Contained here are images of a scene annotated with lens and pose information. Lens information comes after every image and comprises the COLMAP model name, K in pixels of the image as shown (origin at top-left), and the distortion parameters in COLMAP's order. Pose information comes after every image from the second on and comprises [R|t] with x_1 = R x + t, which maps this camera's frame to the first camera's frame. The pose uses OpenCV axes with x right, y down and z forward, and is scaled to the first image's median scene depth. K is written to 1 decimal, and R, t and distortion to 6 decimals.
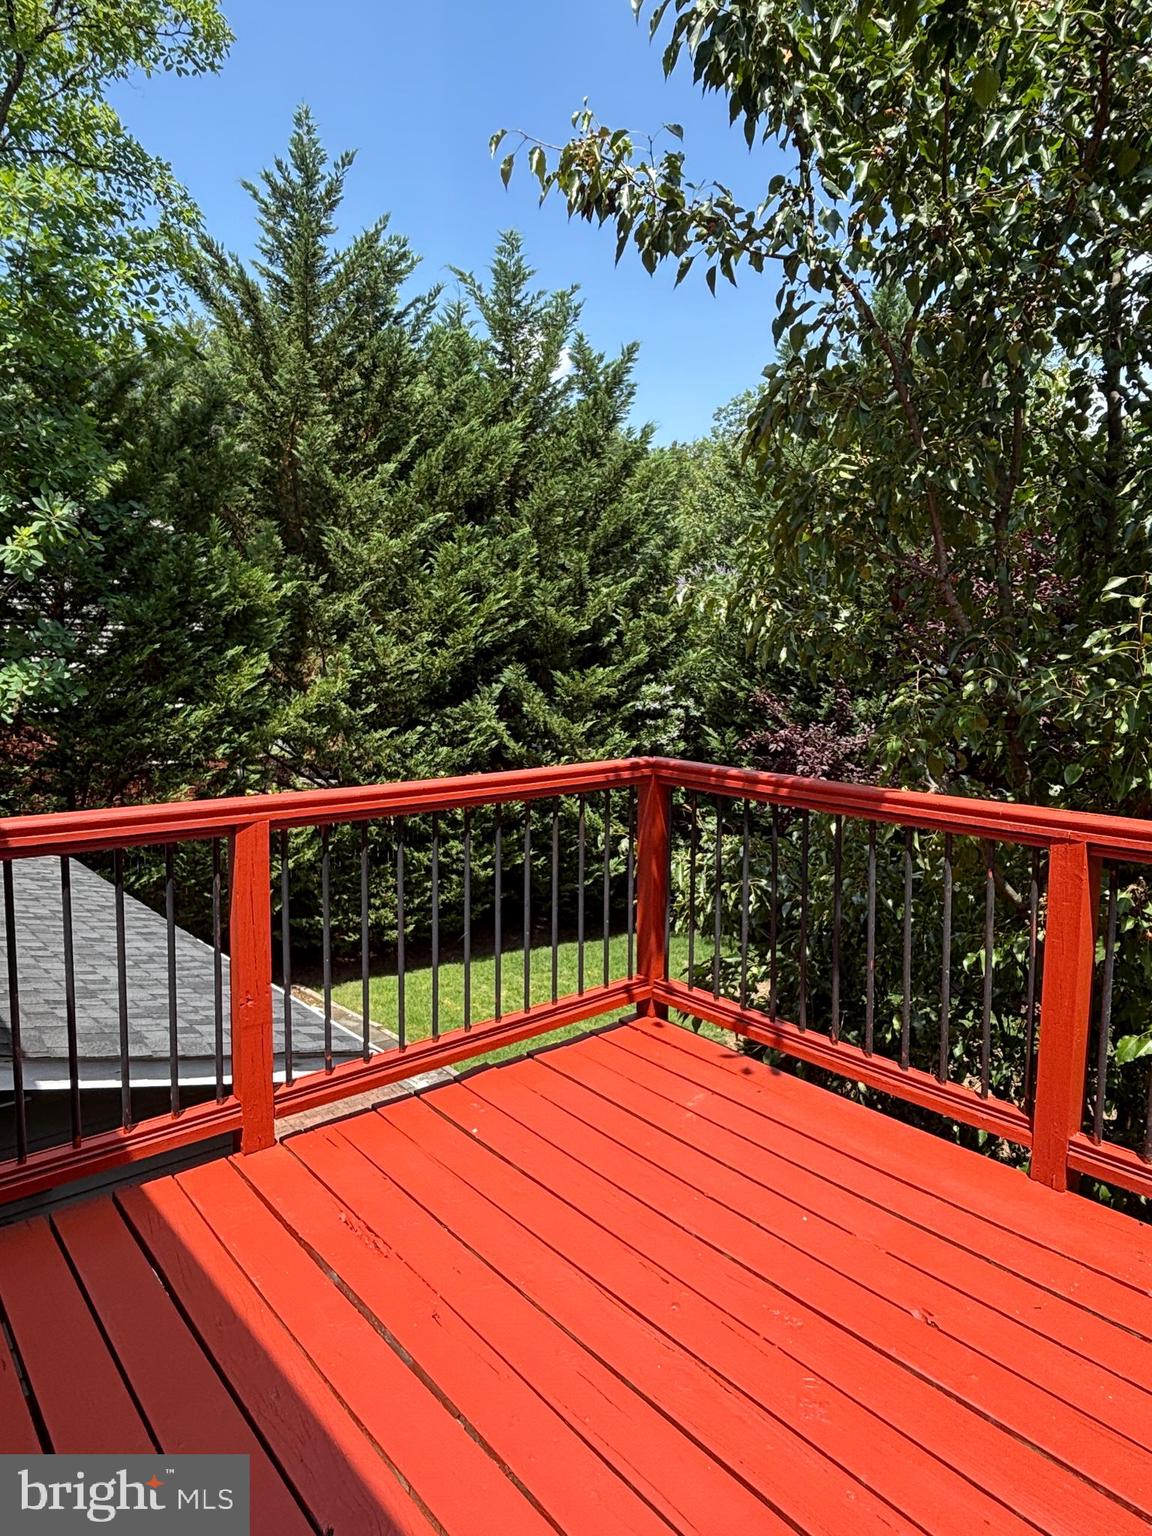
lens RADIAL K [[962.1, 0, 586.1], [0, 962.1, 753.6], [0, 0, 1]] dist [0.008868, -0.006971]
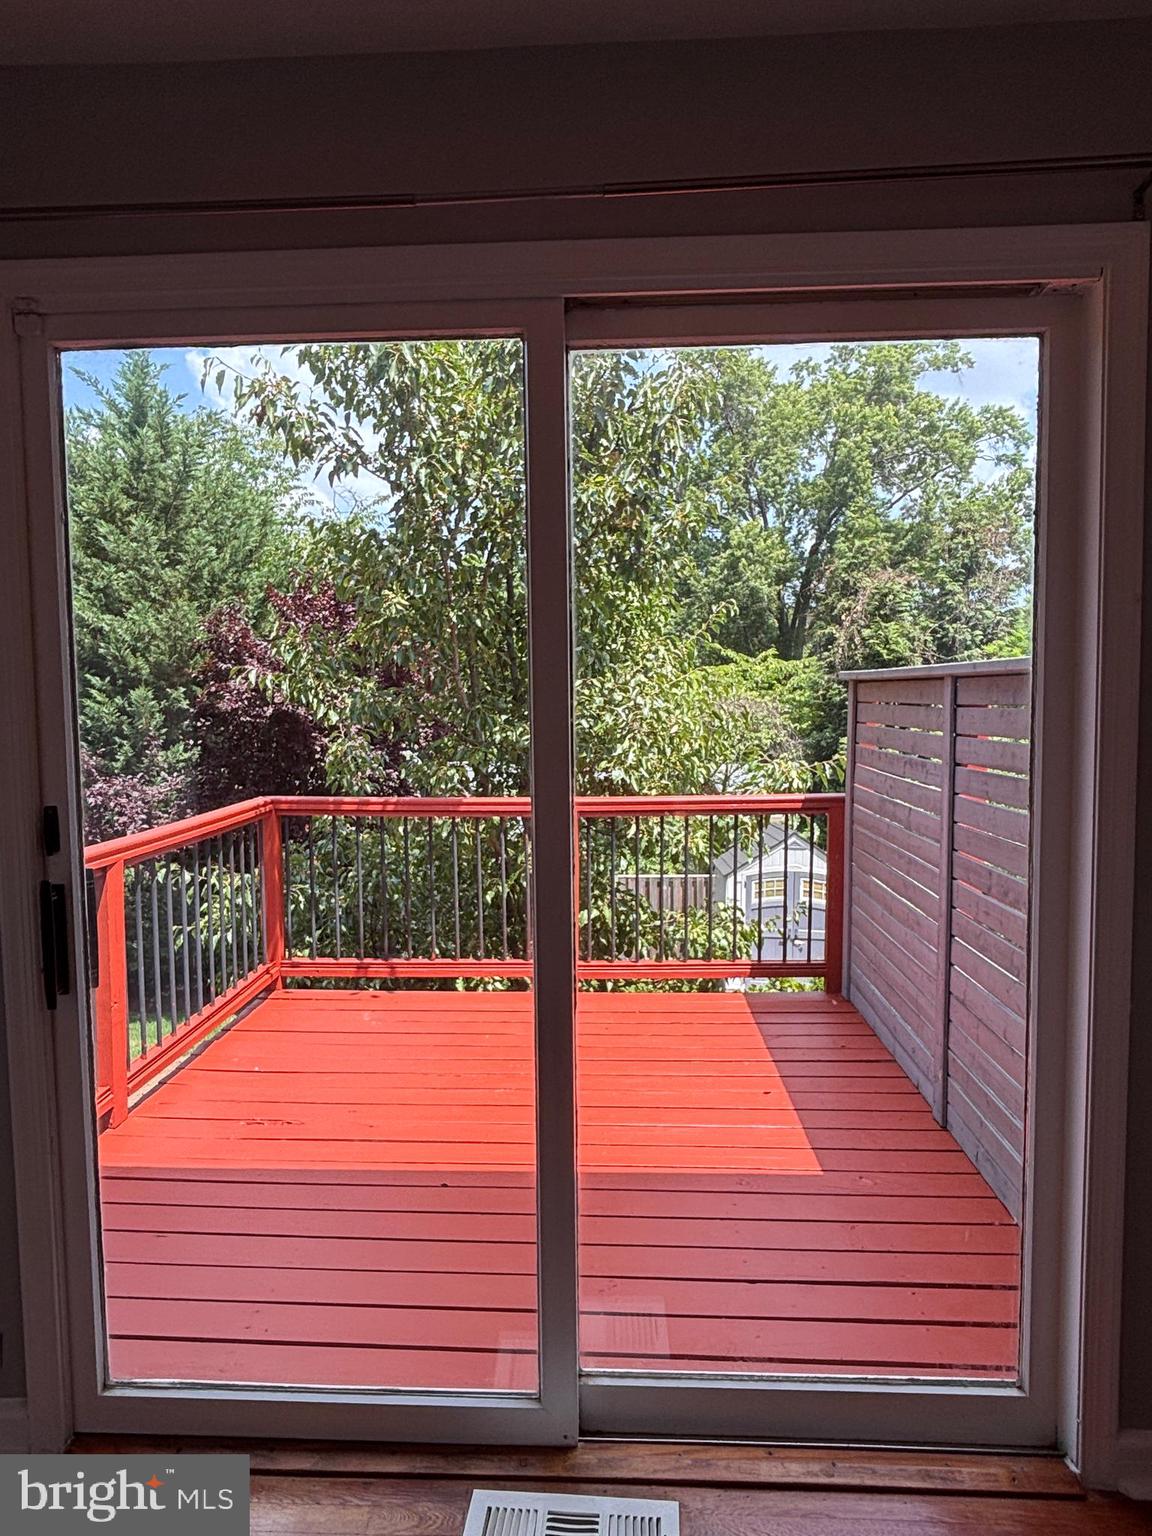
lens RADIAL K [[962.1, 0, 571.9], [0, 962.1, 761.9], [0, 0, 1]] dist [0.008868, -0.006971]
pose [[0.693273, -0.061916, 0.718010, -0.666831], [0.090282, 0.995915, -0.001290, -0.005567], [-0.714998, 0.065717, 0.696031, -0.284109]]
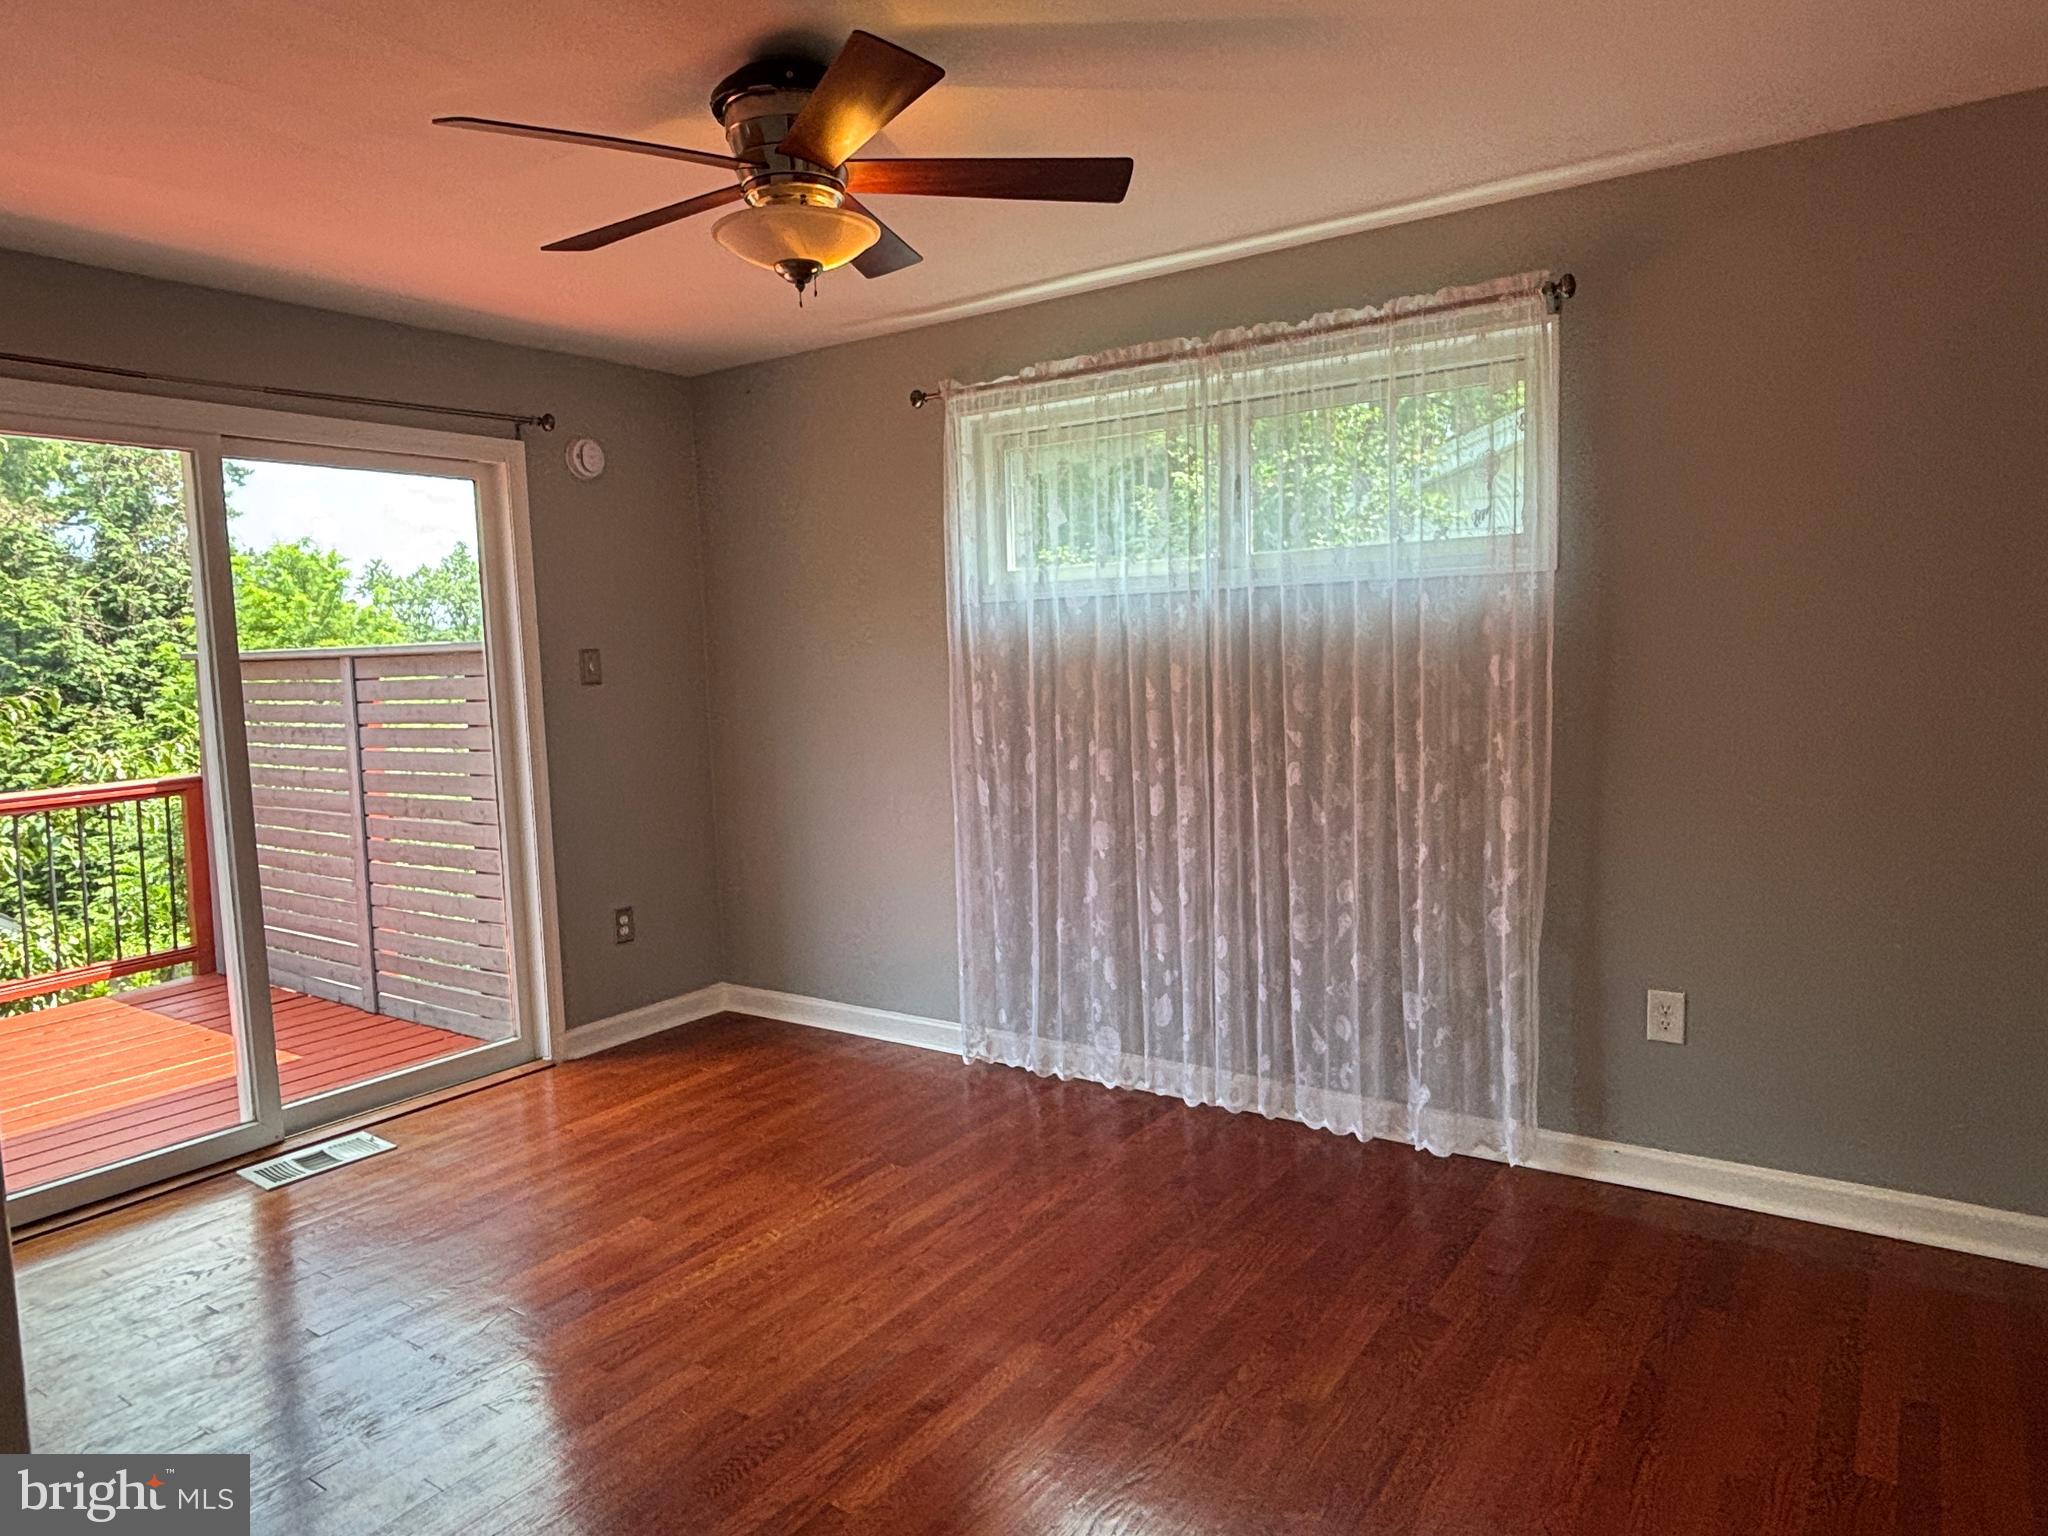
lens RADIAL K [[1282.9, 0, 1020.5], [0, 1282.9, 770.5], [0, 0, 1]] dist [0.008868, -0.006971]
pose [[-0.256007, -0.091544, 0.962330, -1.572443], [0.134458, 0.982457, 0.129228, -0.012009], [-0.957278, 0.162476, -0.239208, -0.294361]]
